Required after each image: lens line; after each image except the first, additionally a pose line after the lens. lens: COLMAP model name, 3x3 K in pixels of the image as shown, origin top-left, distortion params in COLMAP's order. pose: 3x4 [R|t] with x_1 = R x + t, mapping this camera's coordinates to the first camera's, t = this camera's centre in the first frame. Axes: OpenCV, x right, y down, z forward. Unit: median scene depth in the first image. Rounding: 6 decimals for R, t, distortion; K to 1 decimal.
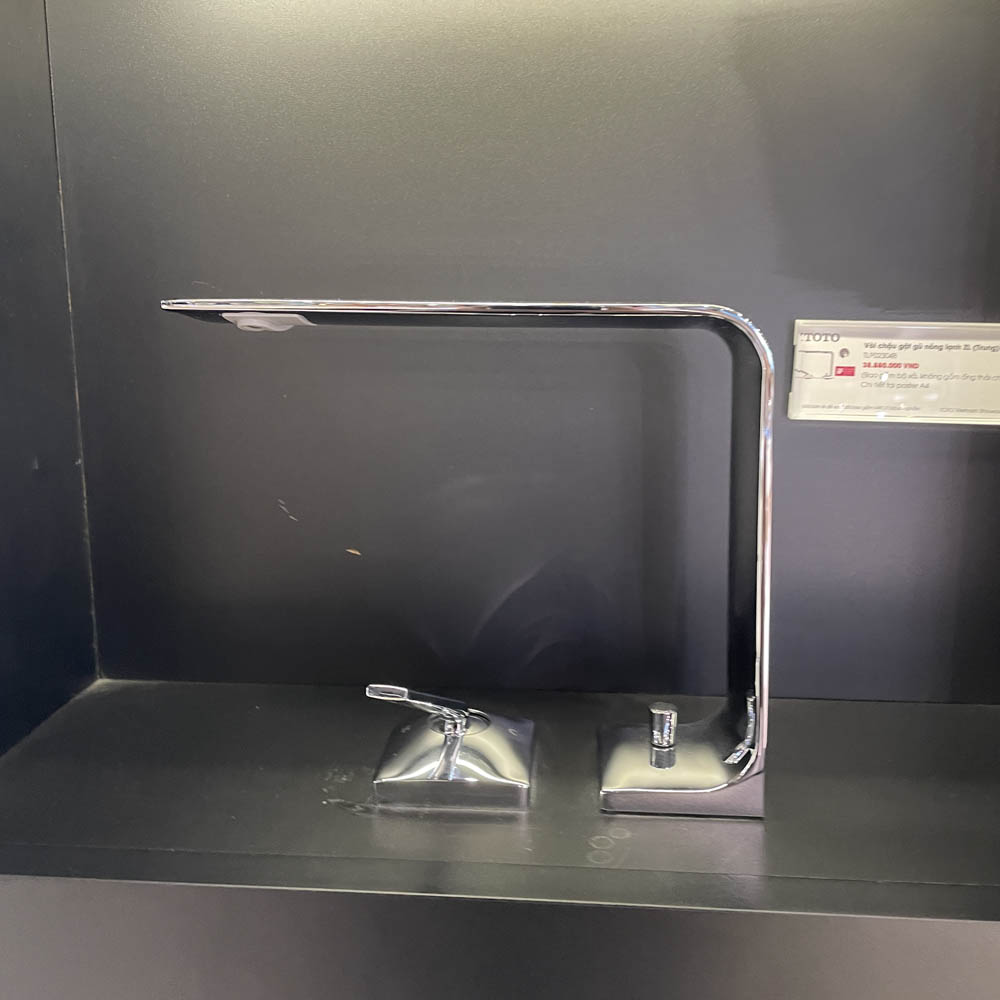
lens RADIAL K [[998.8, 0, 502.1], [0, 998.8, 482.3], [0, 0, 1]] dist [0.103454, -0.177001]
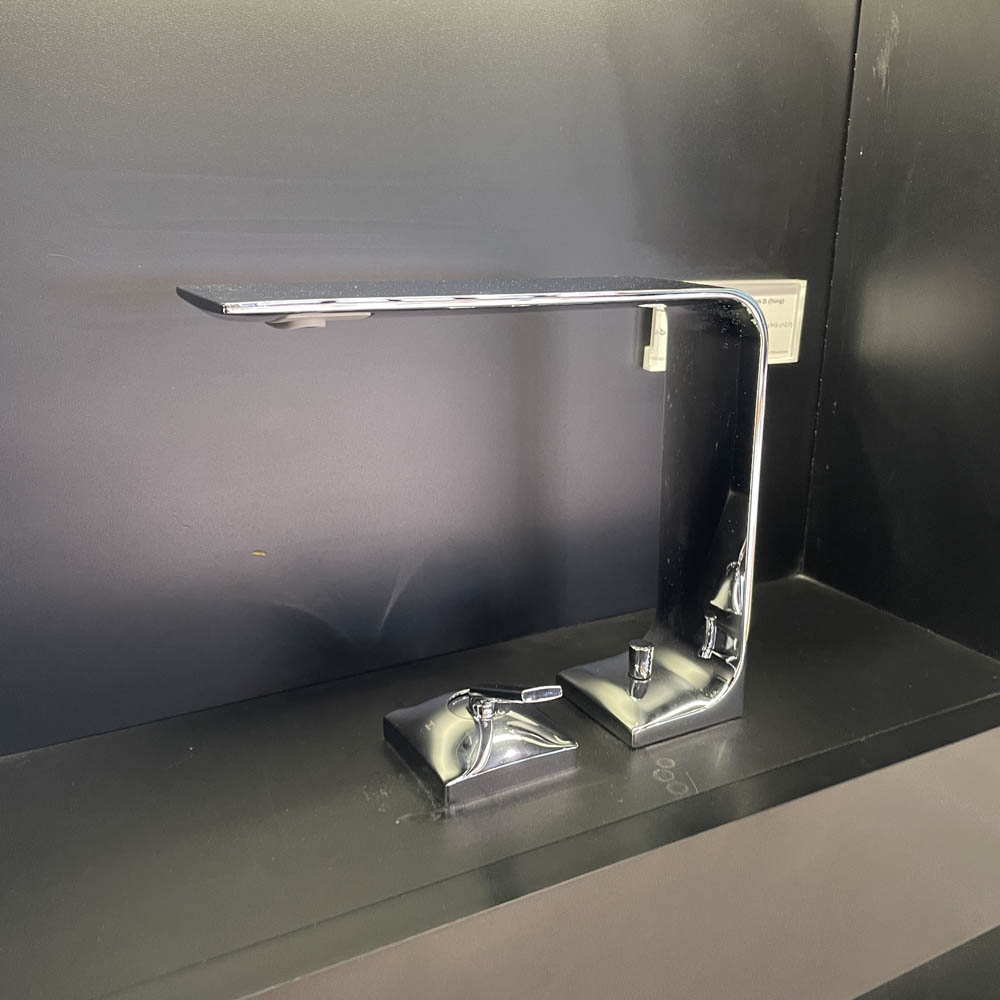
lens RADIAL K [[998.8, 0, 502.1], [0, 998.8, 482.3], [0, 0, 1]] dist [0.103454, -0.177001]
pose [[0.834084, -0.141274, 0.533241, -0.481172], [0.090156, 0.988564, 0.120885, -0.091802], [-0.544221, -0.052753, 0.837282, 0.141866]]
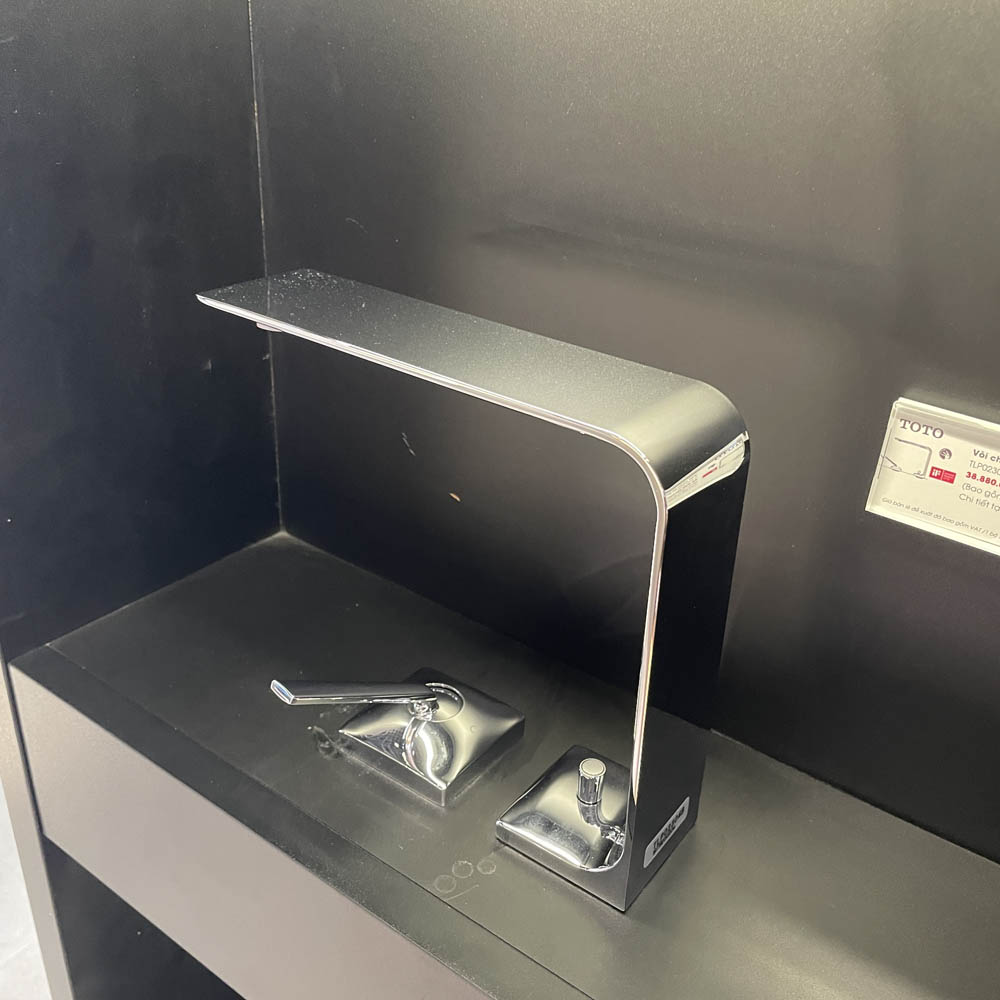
lens RADIAL K [[1020.6, 0, 521.3], [0, 1020.6, 502.2], [0, 0, 1]] dist [0.094512, -0.149236]
pose [[0.856298, 0.280619, -0.433598, 0.415845], [-0.152694, 0.939541, 0.306508, -0.291249], [0.493395, -0.196254, 0.847376, 0.132389]]
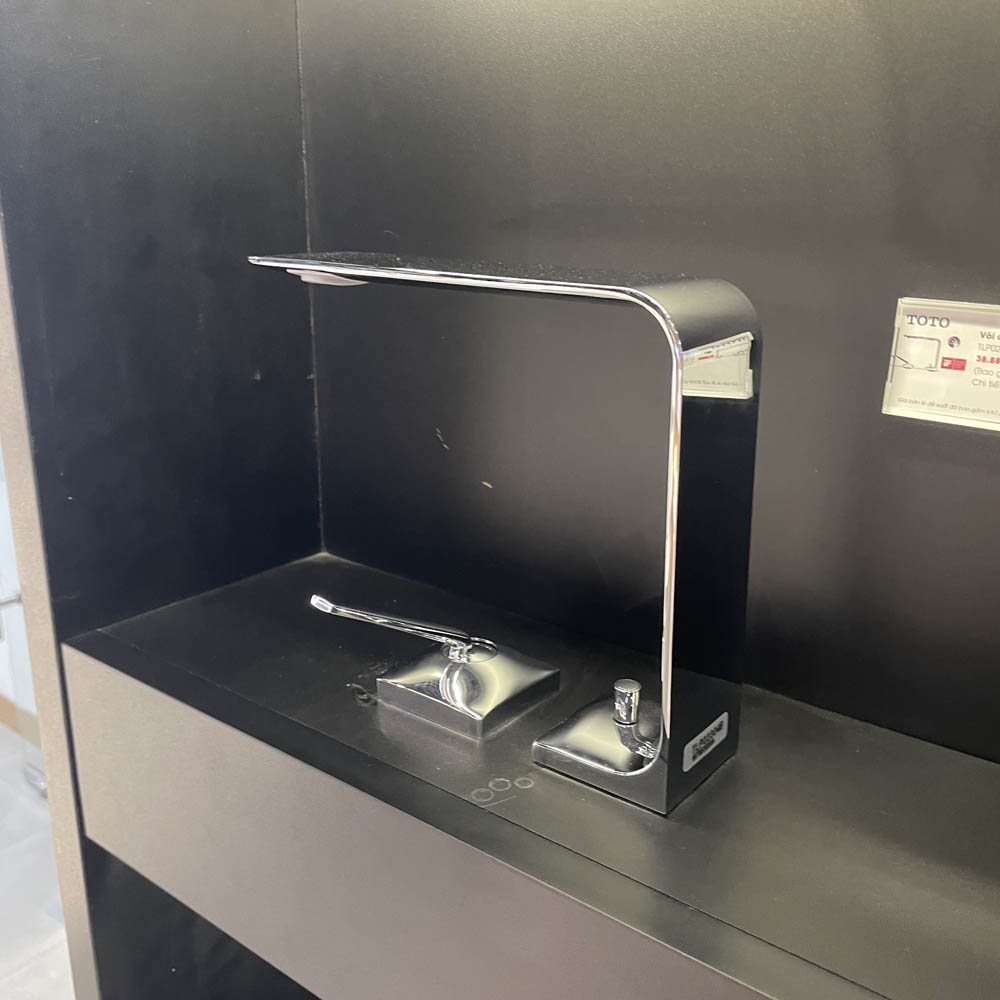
lens RADIAL K [[1011.3, 0, 500.0], [0, 1011.3, 500.0], [0, 0, 1]] dist [0.128008, -0.216122]
pose [[0.834358, 0.167755, -0.525076, 0.492899], [-0.112577, 0.984347, 0.135598, -0.072663], [0.539604, -0.054026, 0.840184, 0.078859]]
